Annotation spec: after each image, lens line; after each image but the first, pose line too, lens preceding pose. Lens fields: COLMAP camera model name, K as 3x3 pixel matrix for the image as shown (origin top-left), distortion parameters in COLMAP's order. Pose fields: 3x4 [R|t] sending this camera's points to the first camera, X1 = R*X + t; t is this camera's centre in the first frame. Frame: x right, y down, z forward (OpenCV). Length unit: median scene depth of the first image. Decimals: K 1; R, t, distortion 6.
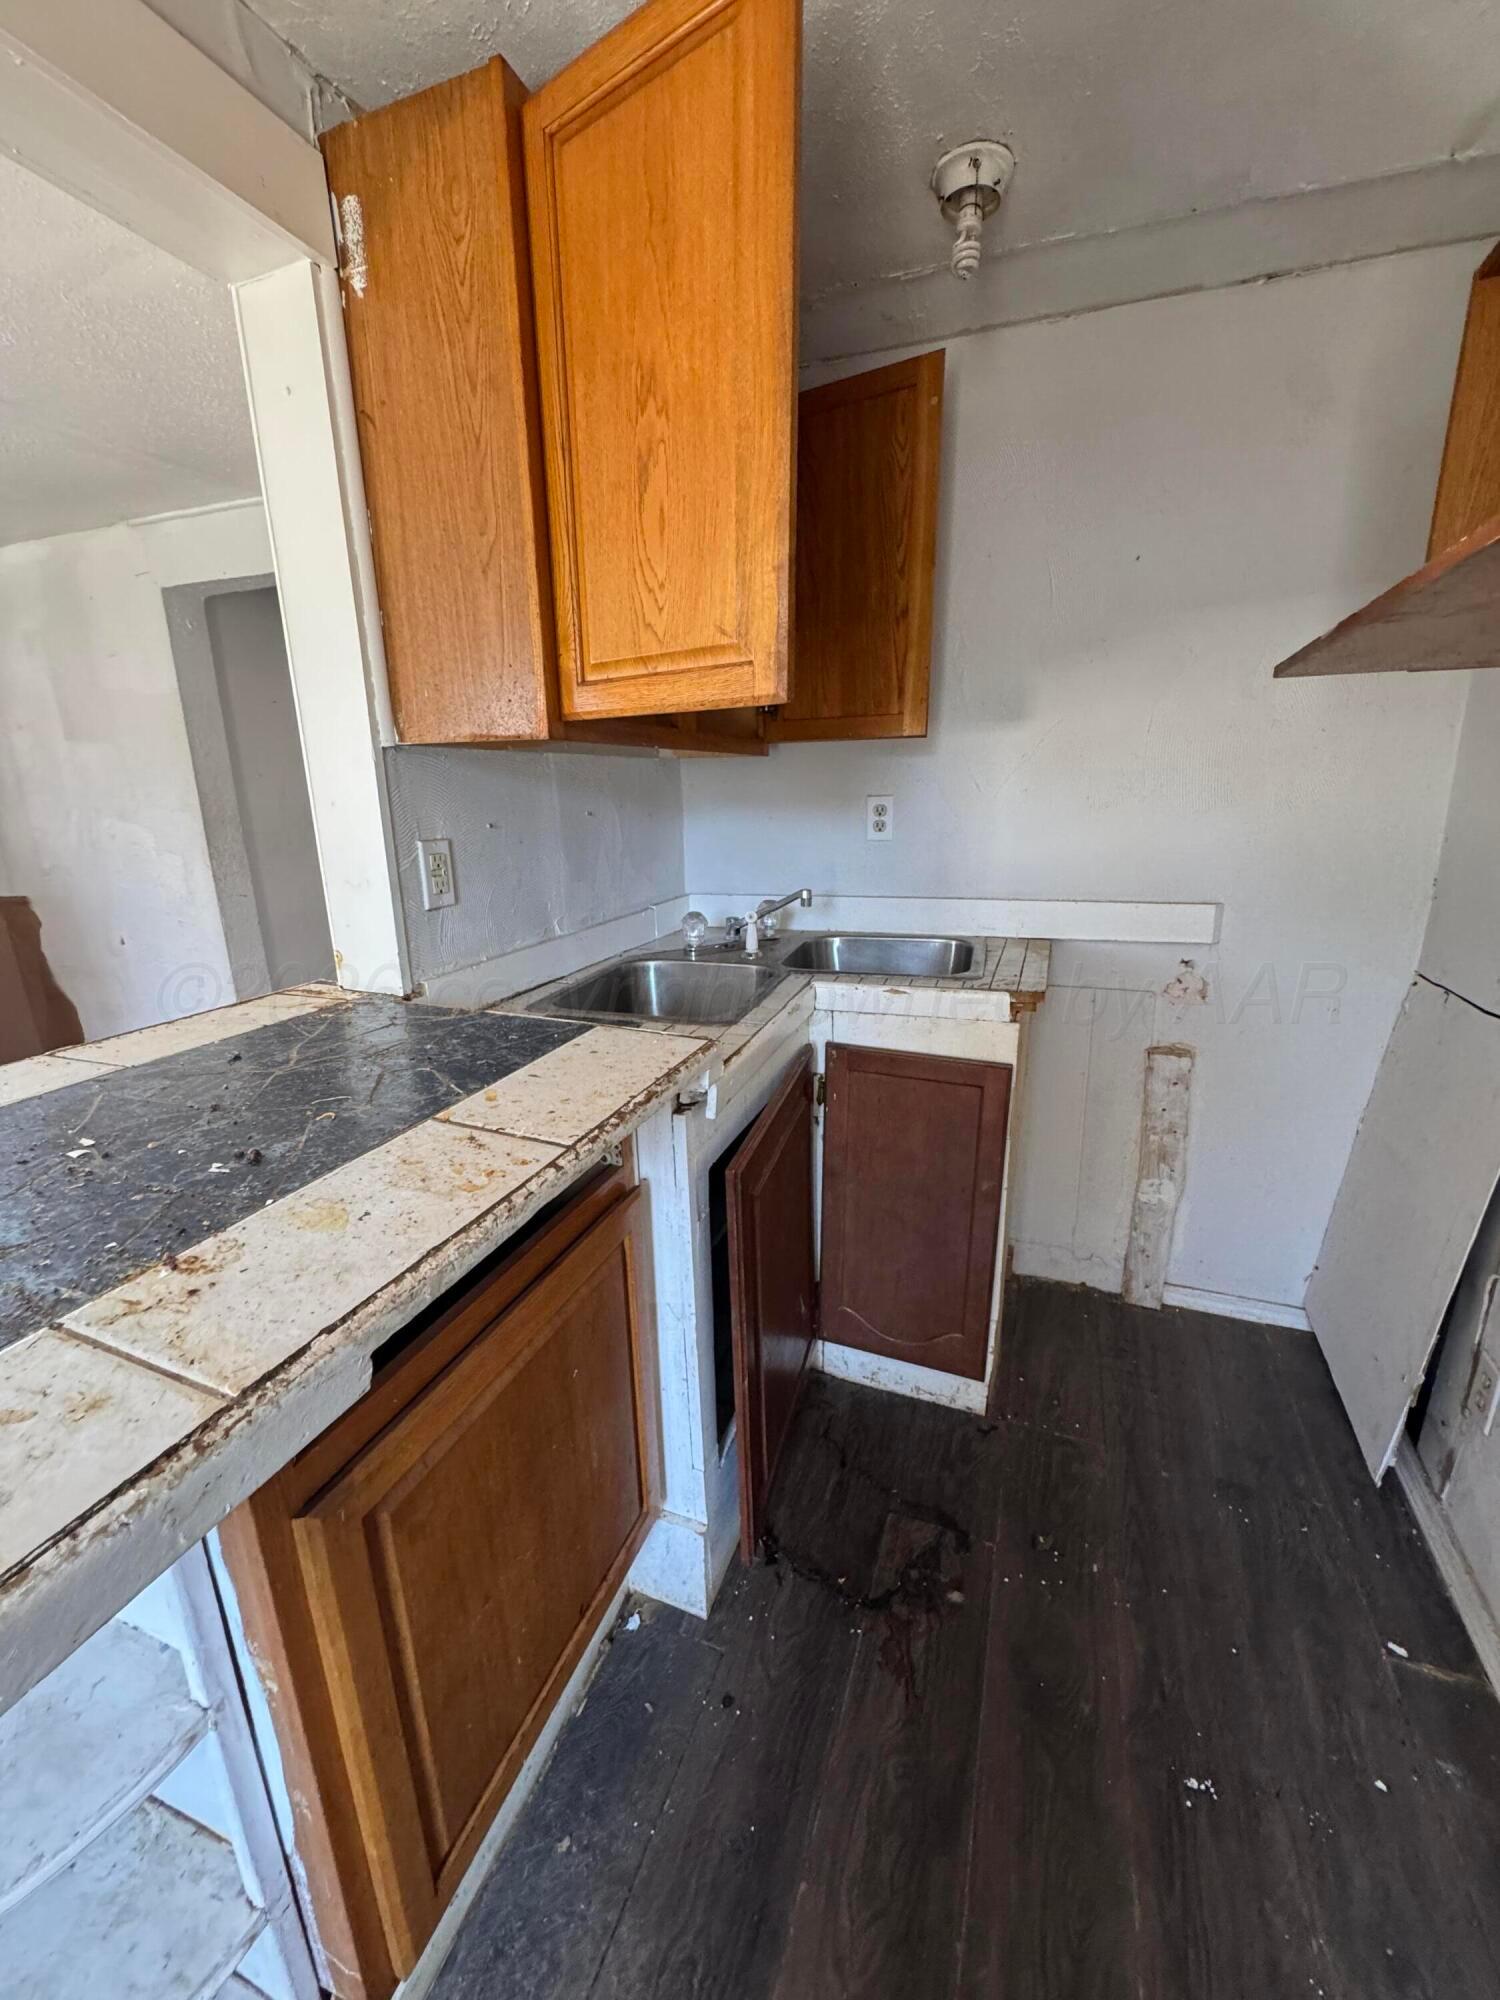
lens RADIAL K [[798.3, 0, 753.9], [0, 798.3, 997.2], [0, 0, 1]] dist [-0.004629, 0.000814]
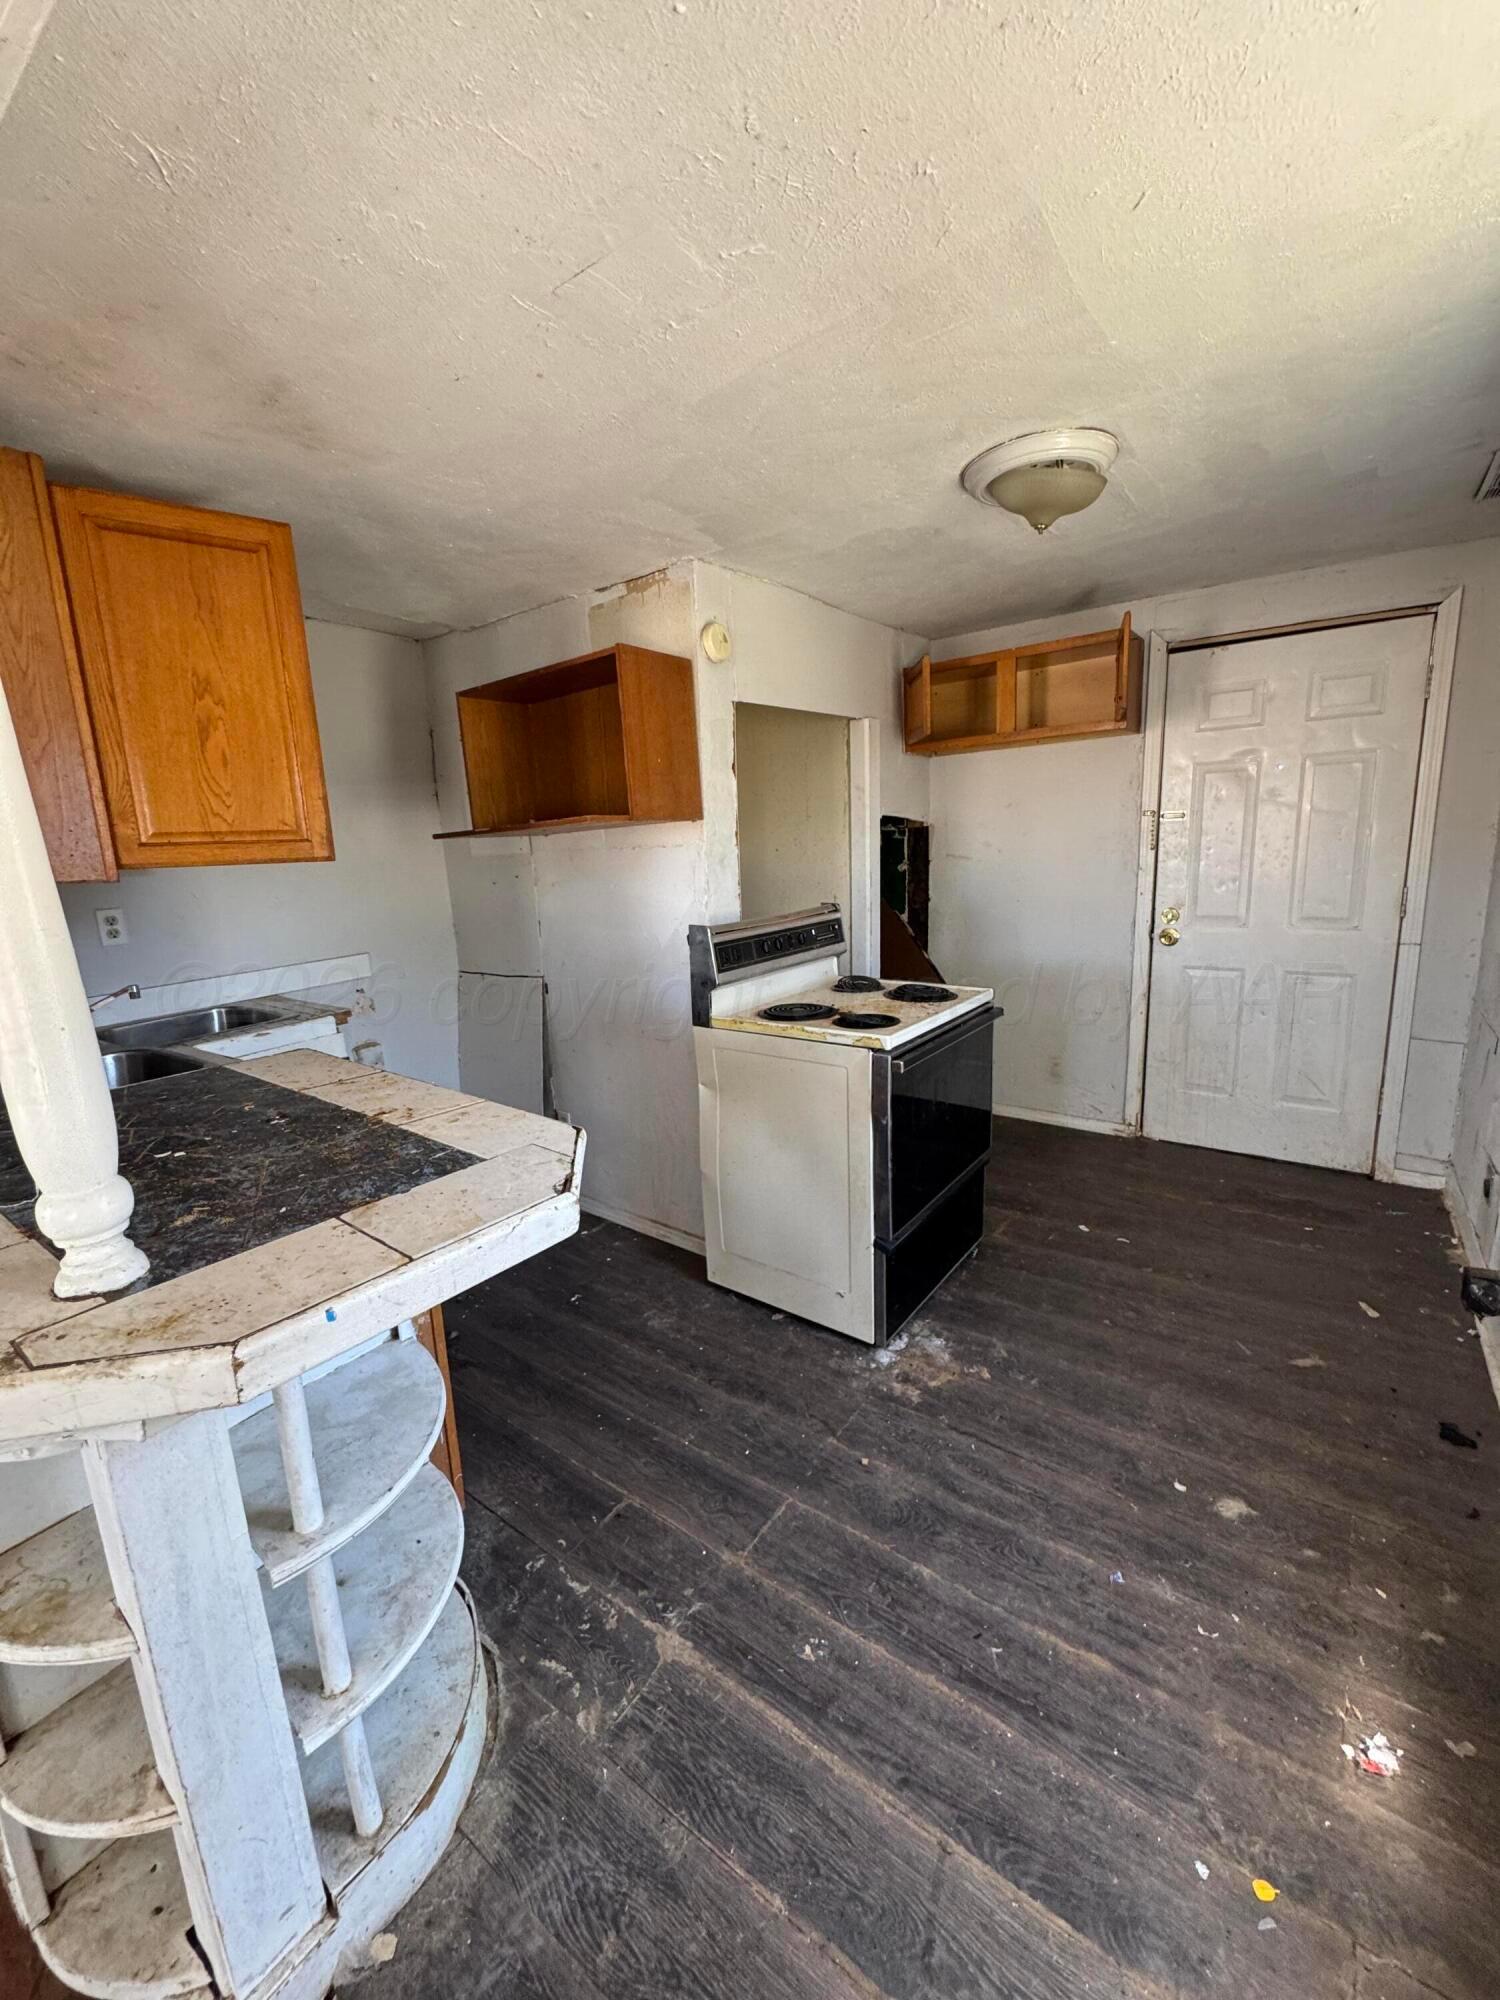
lens RADIAL K [[798.3, 0, 753.9], [0, 798.3, 997.2], [0, 0, 1]] dist [-0.004629, 0.000814]
pose [[0.262973, -0.187176, 0.946472, -1.533979], [0.283698, 0.952633, 0.109571, 0.037765], [-0.922150, 0.239698, 0.303618, -0.471710]]
